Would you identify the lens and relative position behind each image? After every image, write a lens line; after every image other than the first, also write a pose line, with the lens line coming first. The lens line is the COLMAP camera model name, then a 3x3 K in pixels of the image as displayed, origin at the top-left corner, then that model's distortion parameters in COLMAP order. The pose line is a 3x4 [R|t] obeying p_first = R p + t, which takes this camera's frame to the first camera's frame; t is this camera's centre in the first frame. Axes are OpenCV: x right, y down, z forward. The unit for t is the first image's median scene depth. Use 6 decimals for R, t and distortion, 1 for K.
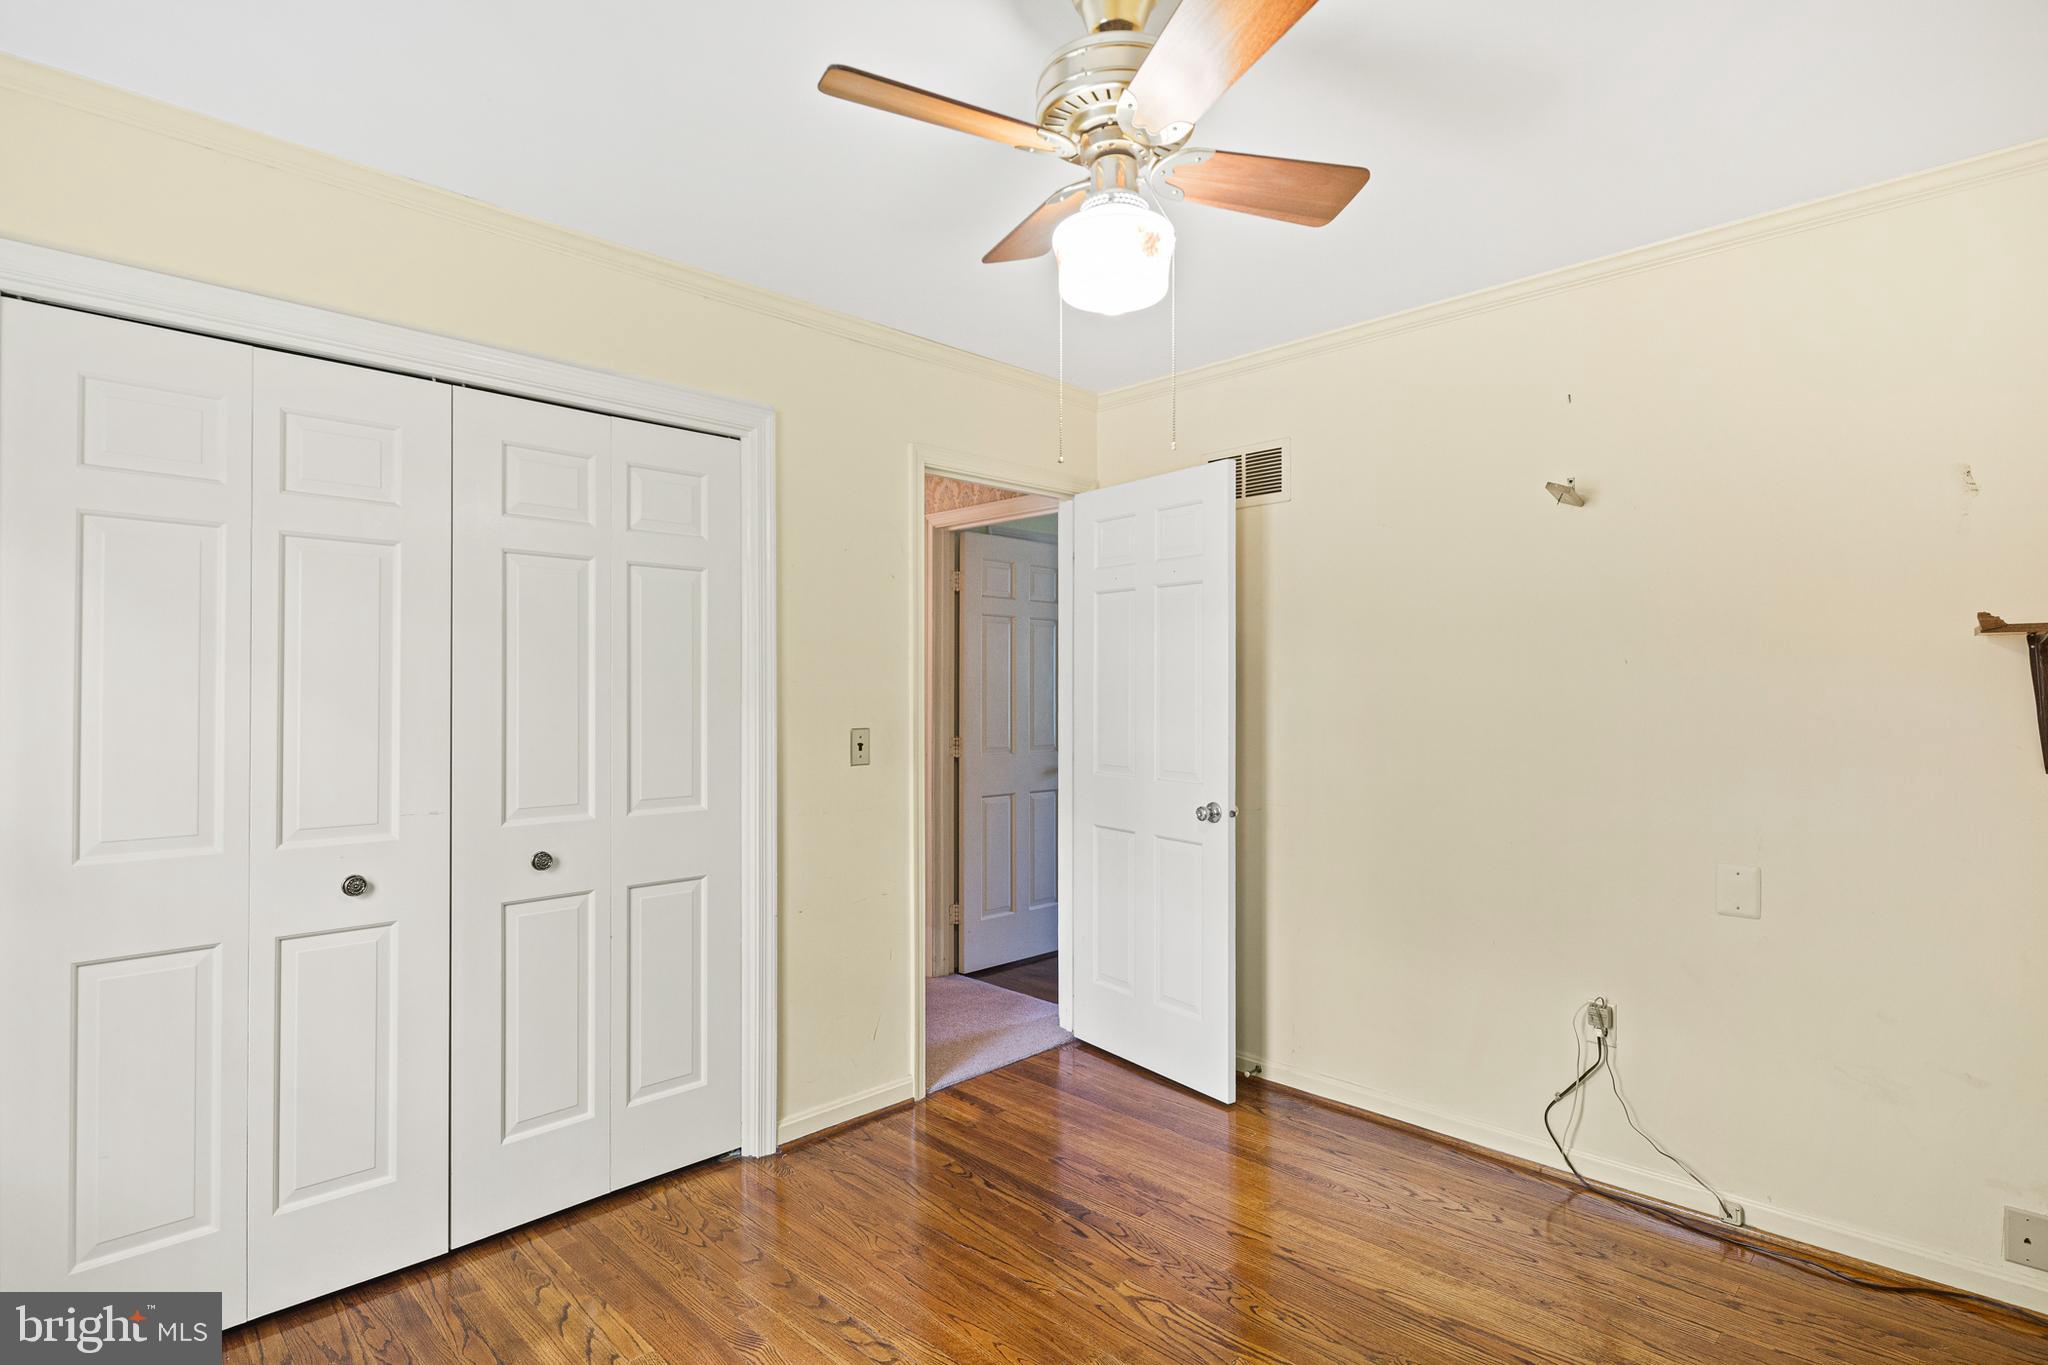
lens RADIAL K [[1015.8, 0, 1024.0], [0, 1015.8, 682.5], [0, 0, 1]] dist [-0.001262, -0.001534]
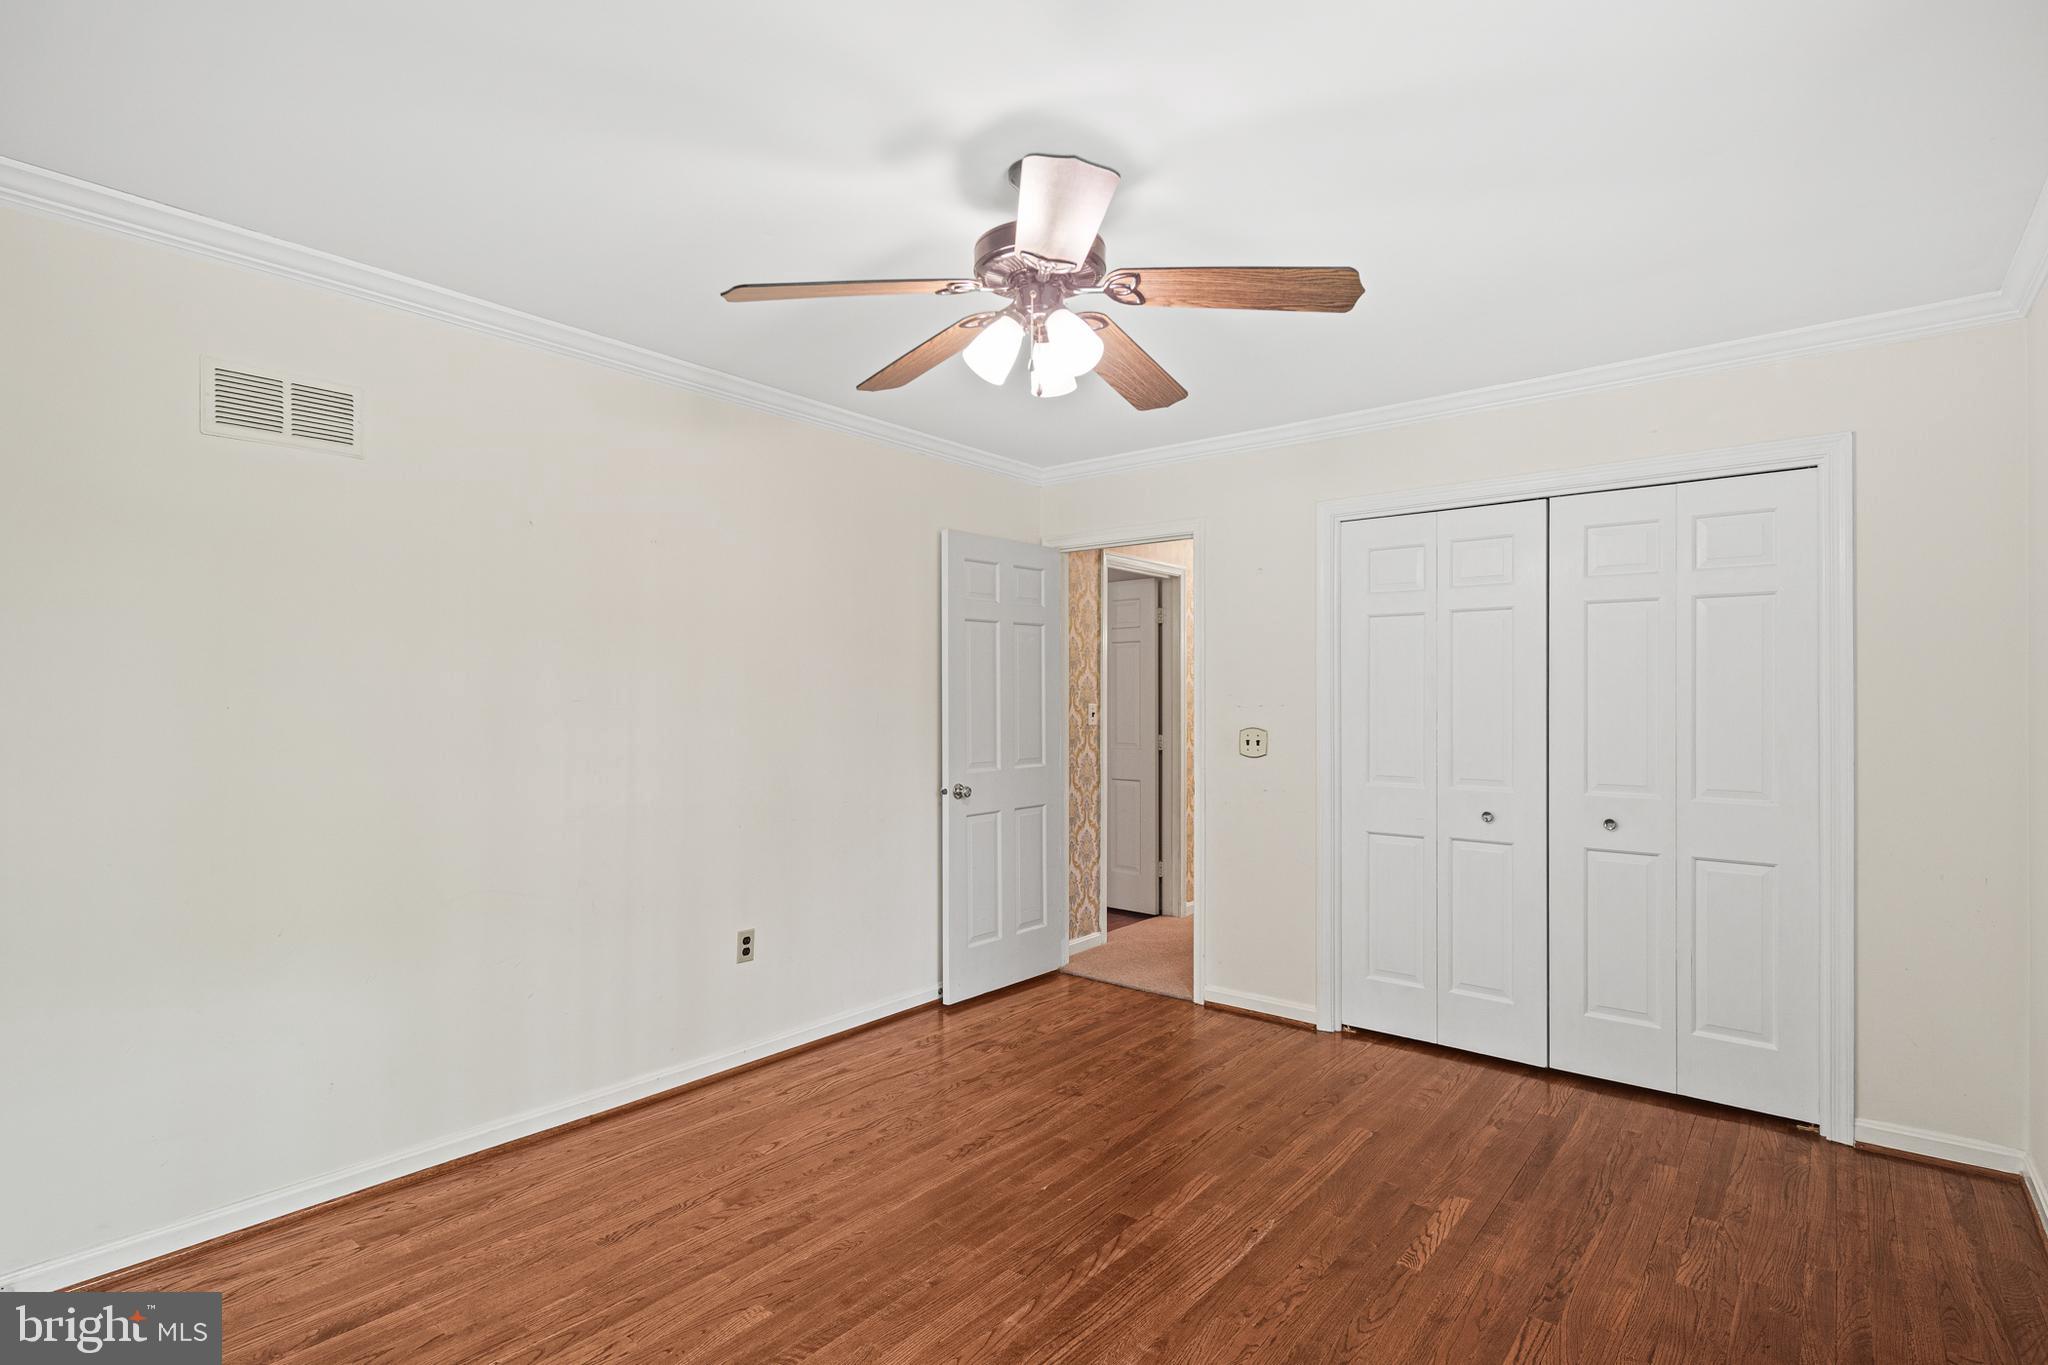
lens RADIAL K [[1004.8, 0, 1028.3], [0, 1004.8, 670.1], [0, 0, 1]] dist [0.003217, -0.000622]
pose [[0.104819, -0.019718, -0.994296, 0.735873], [0.006315, 0.999796, -0.019161, -0.008831], [0.994471, -0.004270, 0.104922, 0.065177]]
